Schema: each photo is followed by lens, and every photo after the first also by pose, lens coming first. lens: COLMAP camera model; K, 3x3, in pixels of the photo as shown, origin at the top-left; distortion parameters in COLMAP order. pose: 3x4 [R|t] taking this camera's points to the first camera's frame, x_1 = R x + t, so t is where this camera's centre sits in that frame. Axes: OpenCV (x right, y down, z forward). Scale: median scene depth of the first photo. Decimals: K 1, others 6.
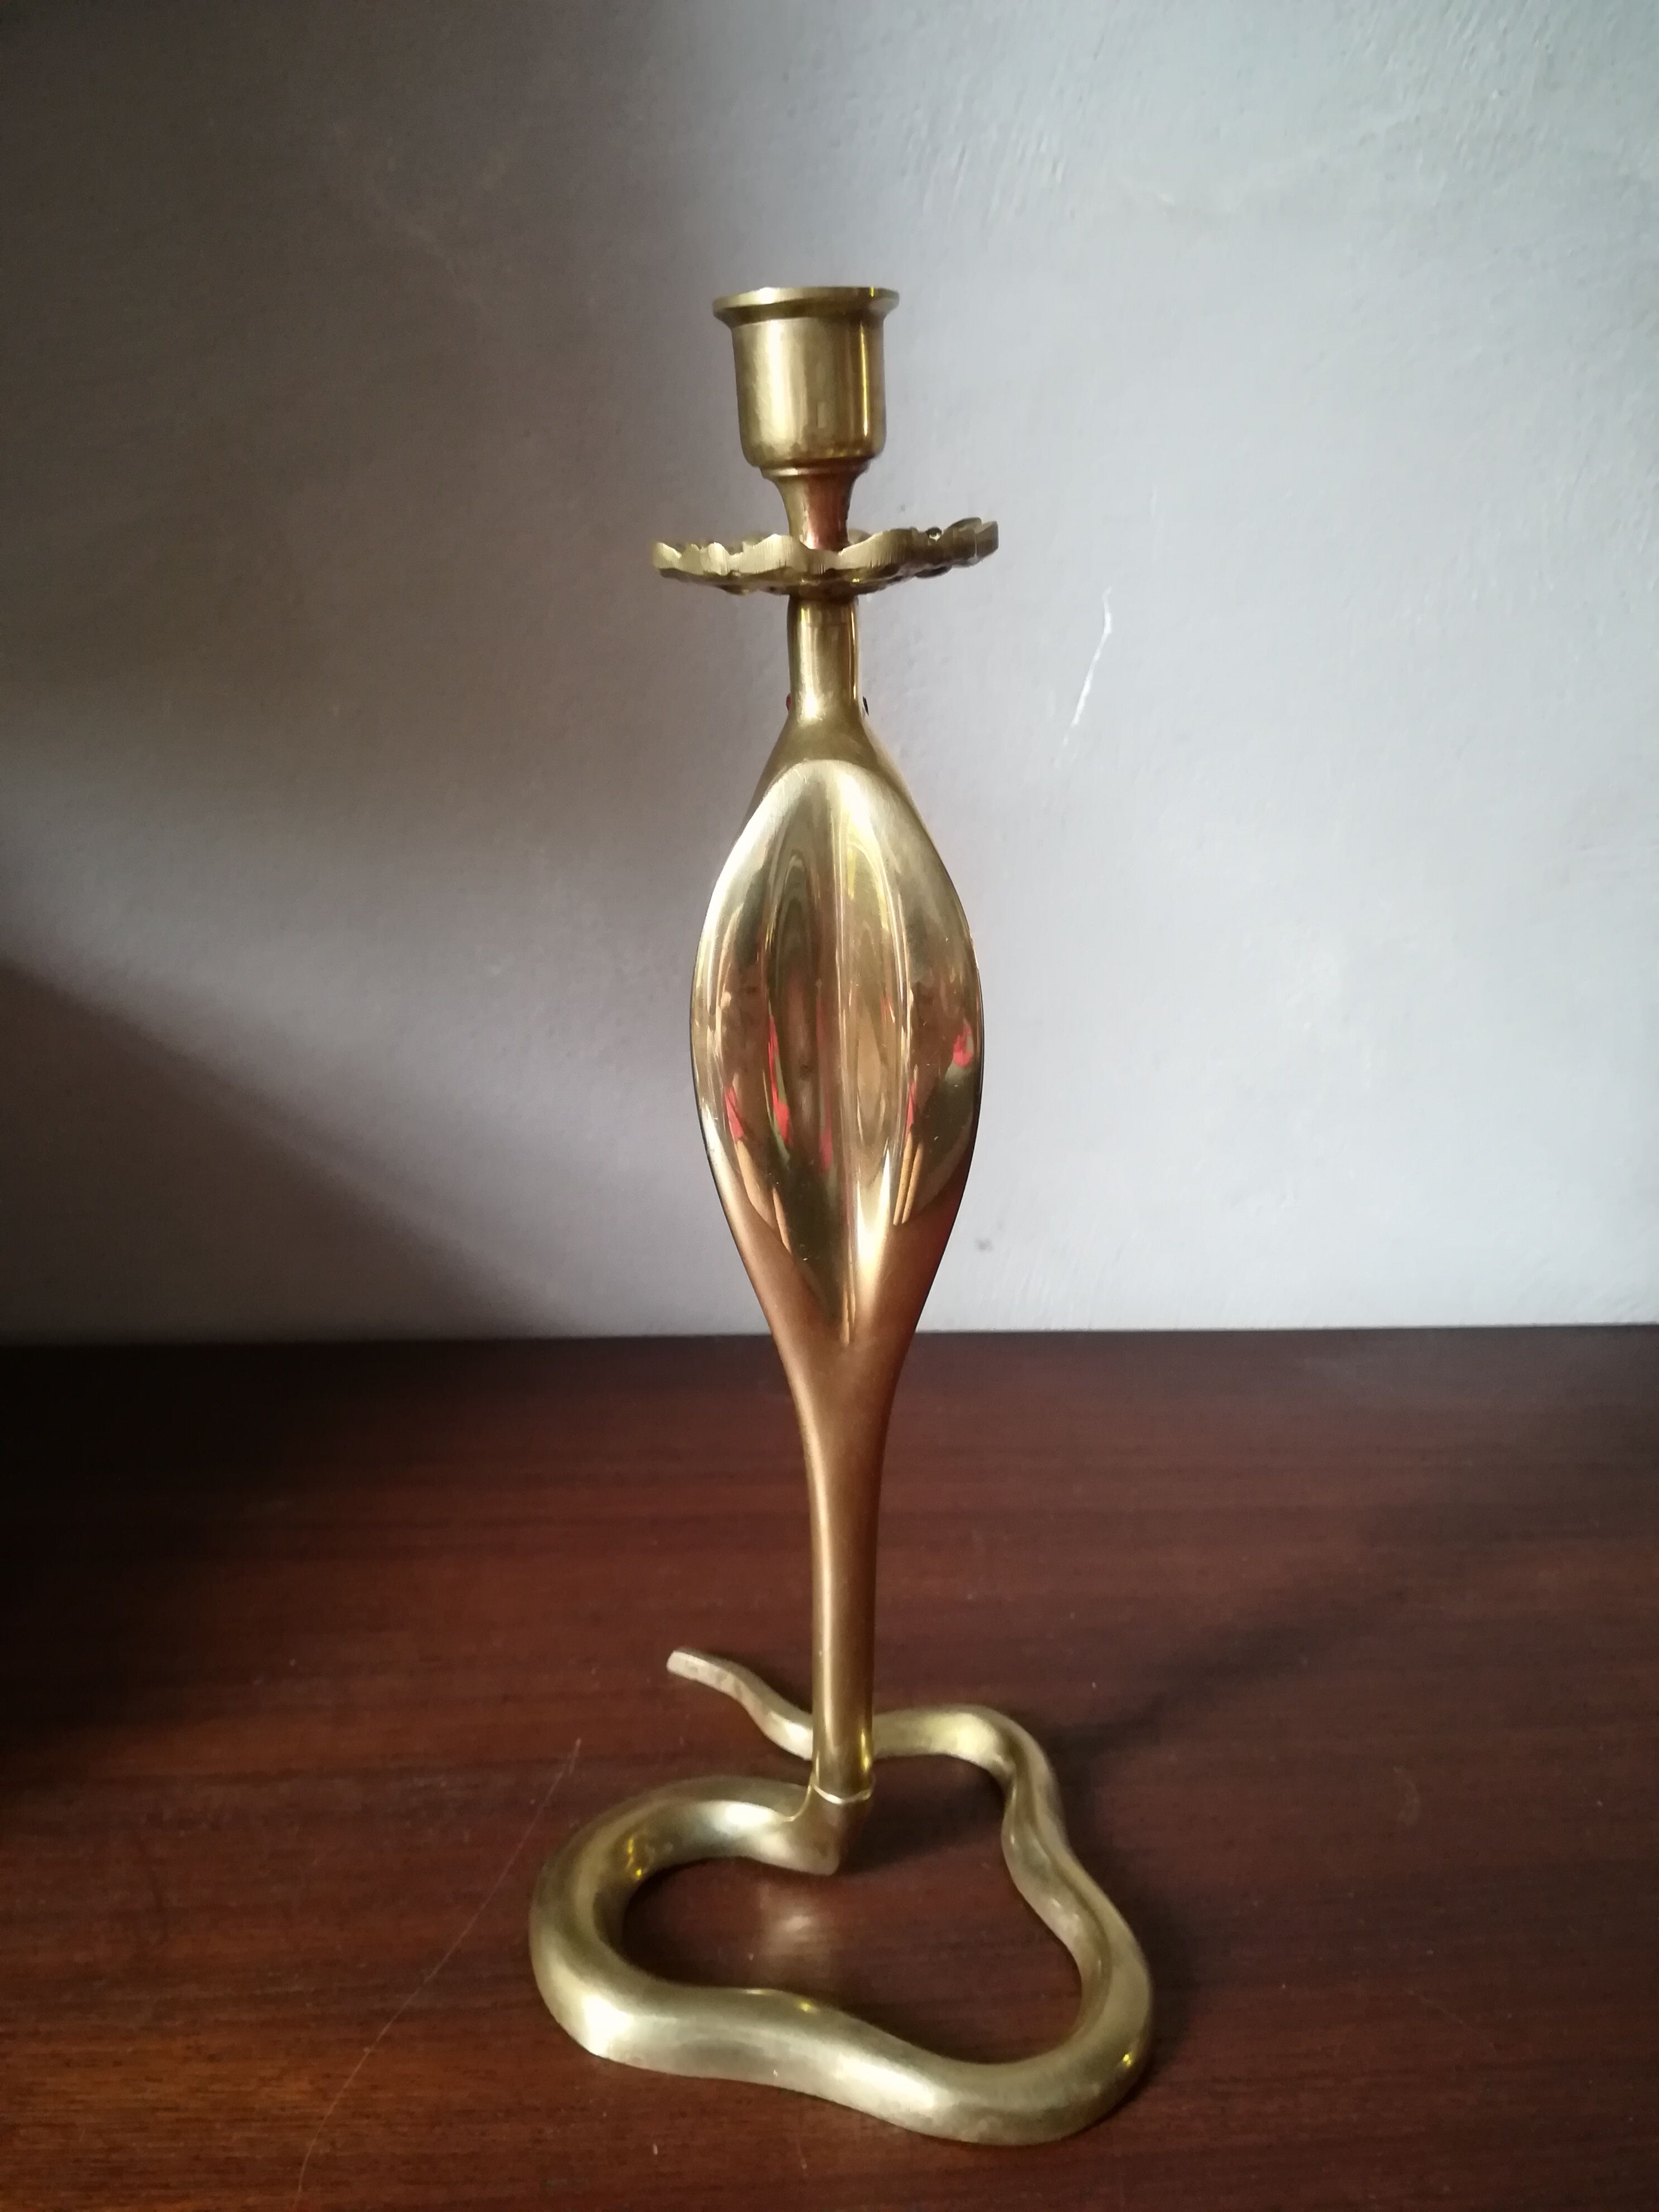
lens RADIAL K [[1731.5, 0, 829.5], [0, 1731.5, 1106.0], [0, 0, 1]] dist [0.034137, -0.067701]
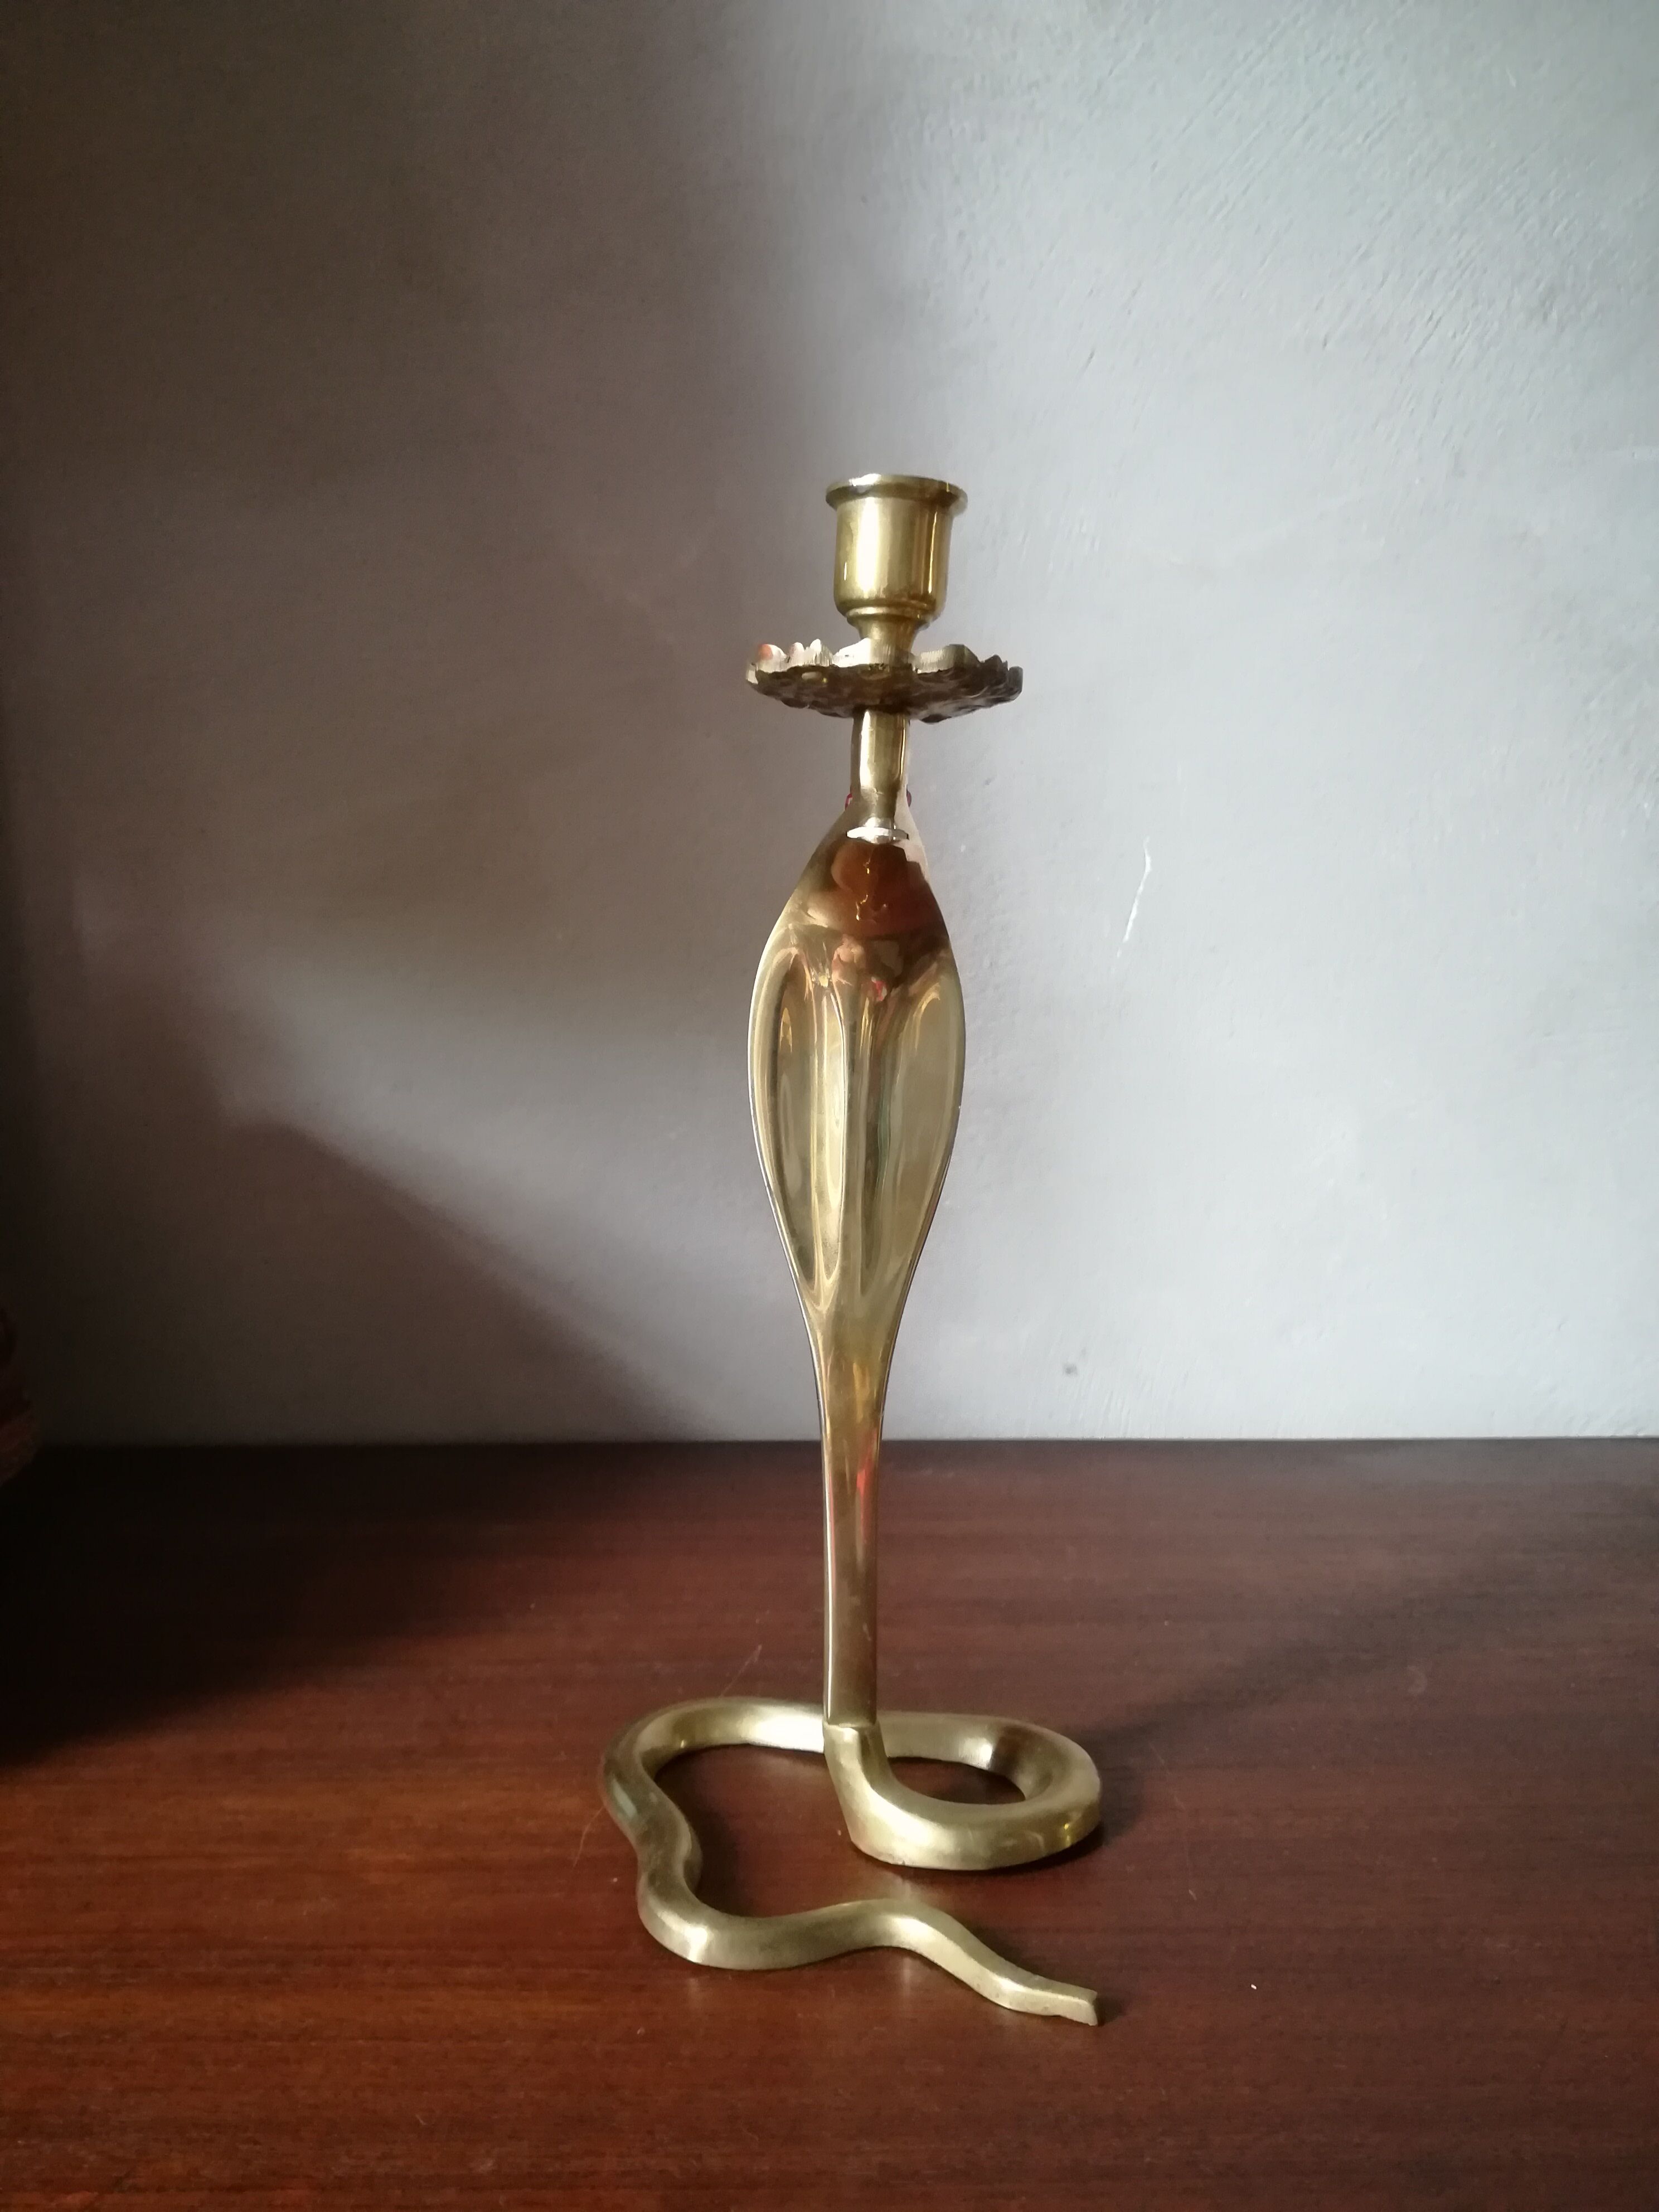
lens RADIAL K [[1712.5, 0, 841.5], [0, 1712.5, 1102.0], [0, 0, 1]] dist [0.073290, -0.155923]
pose [[0.998943, -0.016180, -0.043015, -0.019412], [0.006400, 0.975831, -0.218432, 0.210044], [0.045509, 0.217926, 0.974904, -0.268836]]
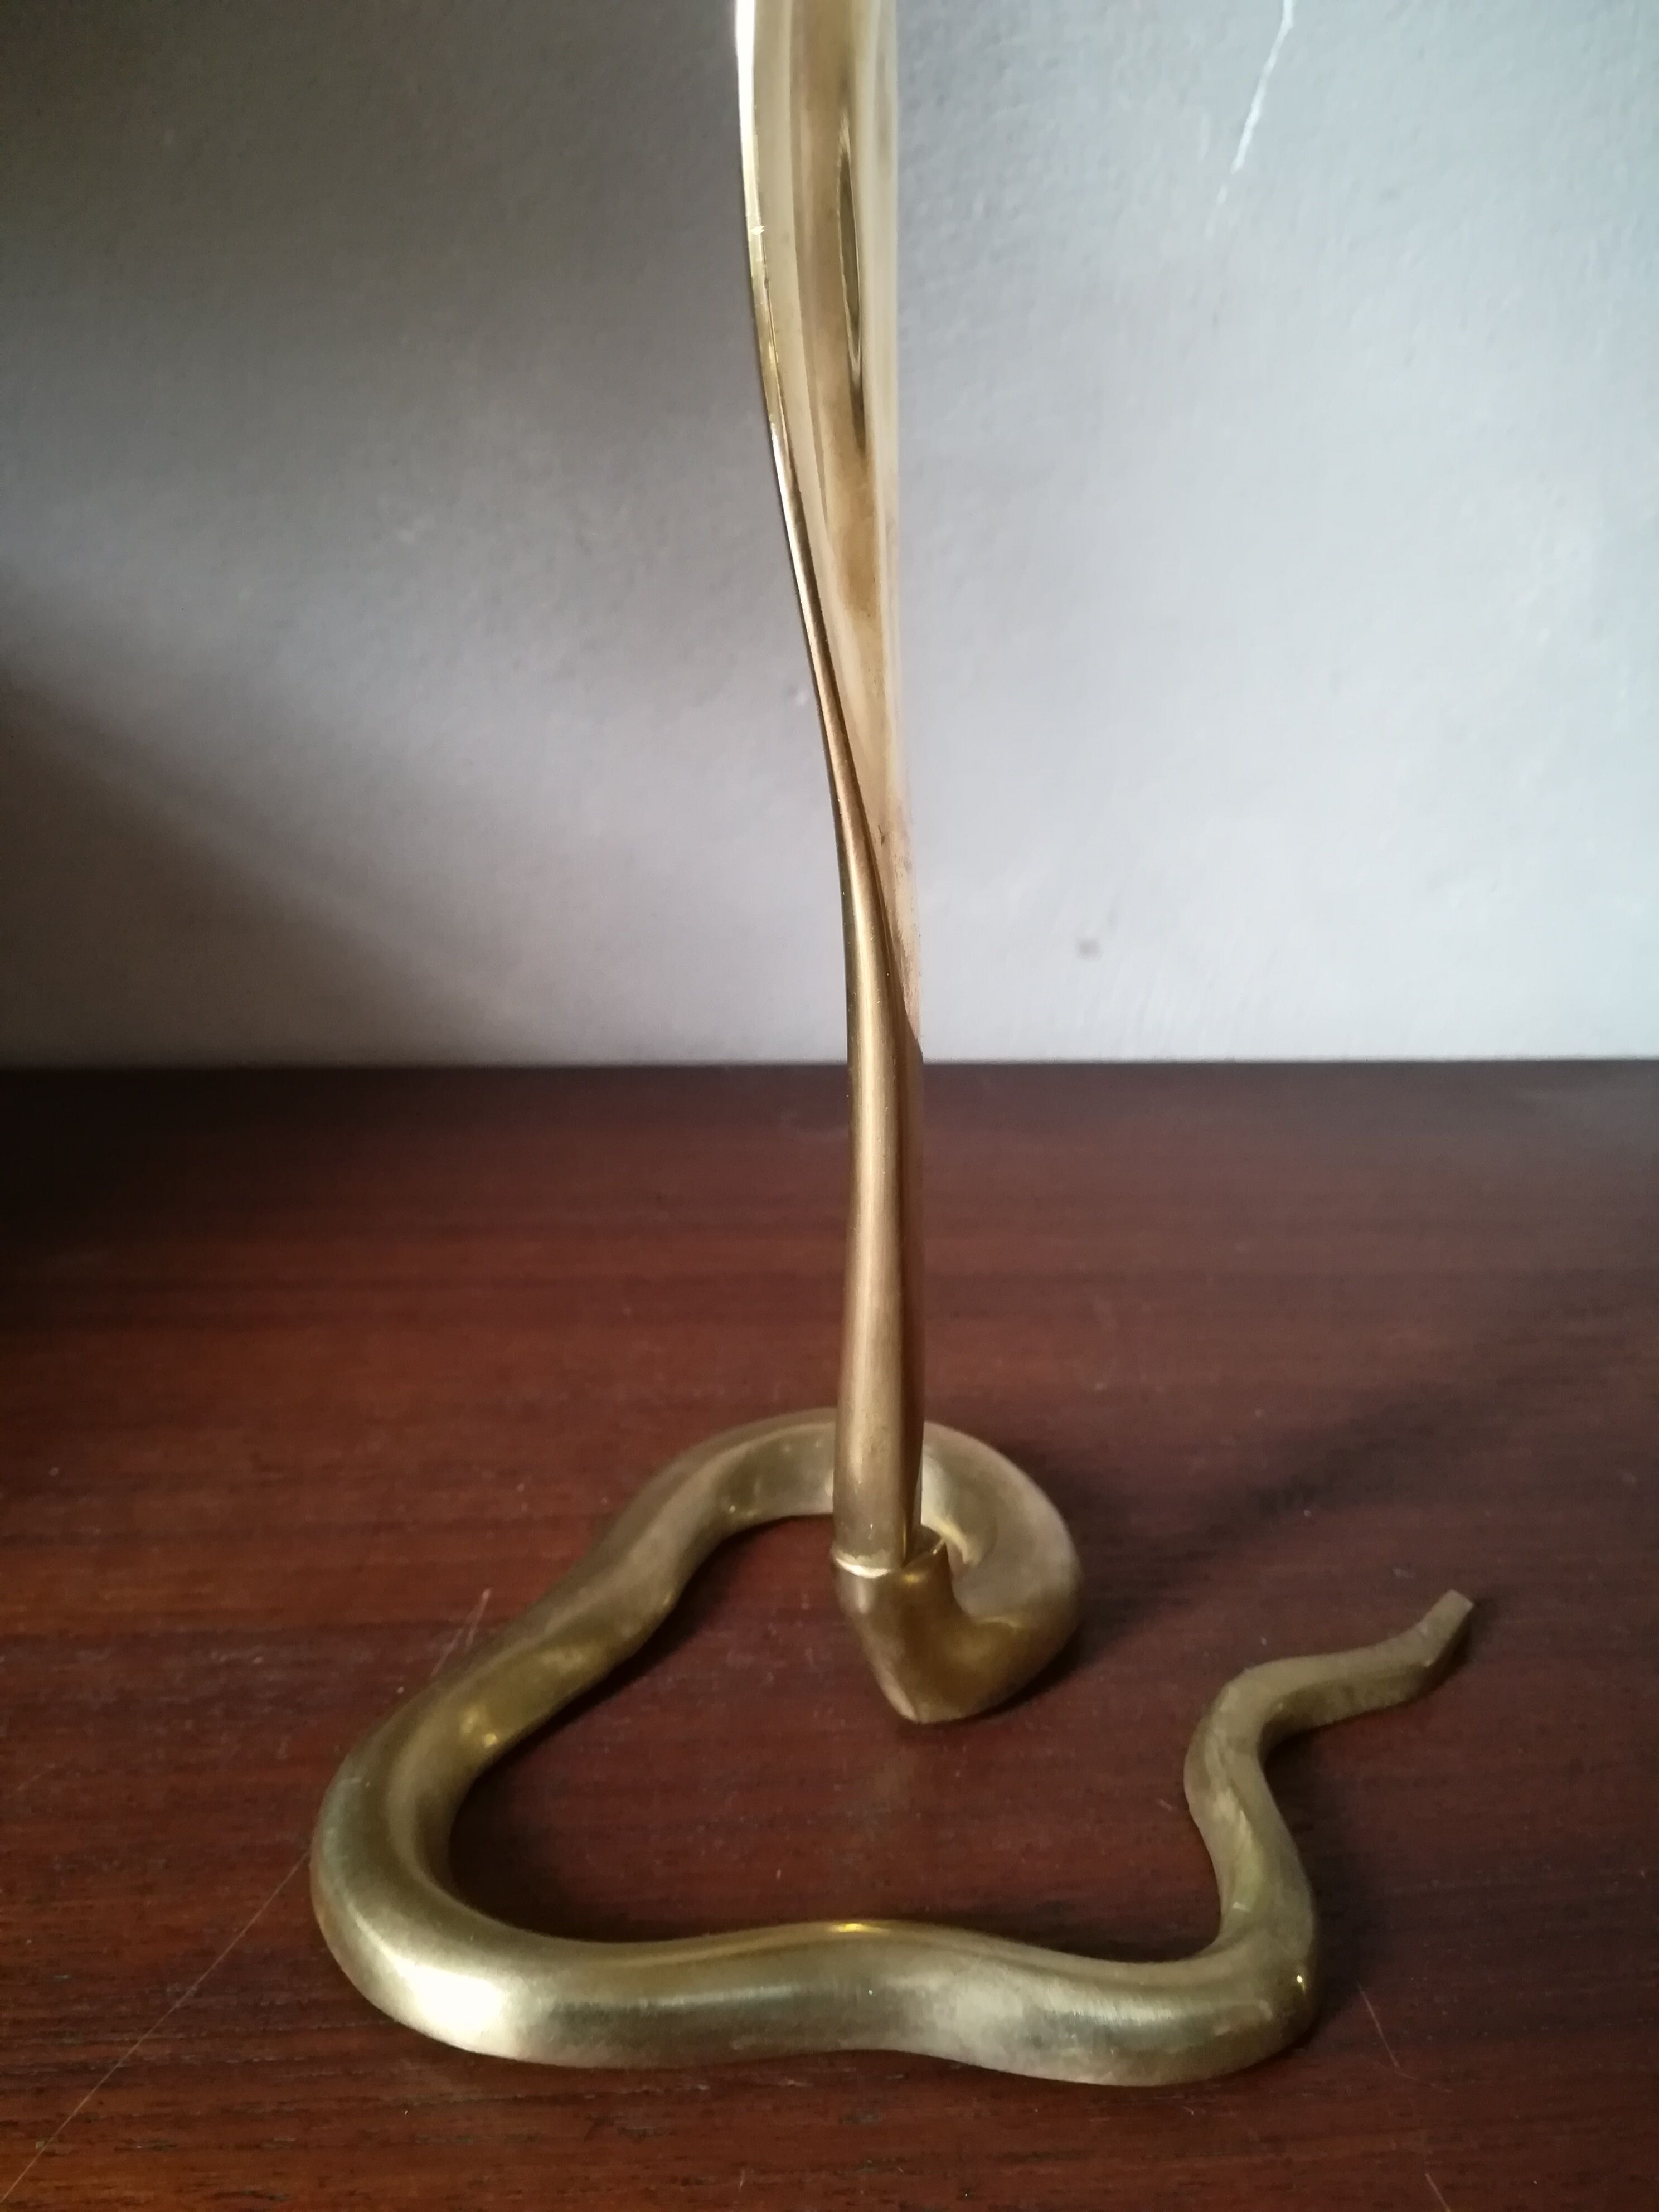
lens RADIAL K [[1762.9, 0, 829.5], [0, 1762.9, 1106.0], [0, 0, 1]] dist [0.045865, -0.100387]
pose [[0.999814, 0.001039, -0.019269, -0.008541], [0.000440, 0.997062, 0.076593, 0.120235], [0.019292, -0.076587, 0.996876, 0.322609]]
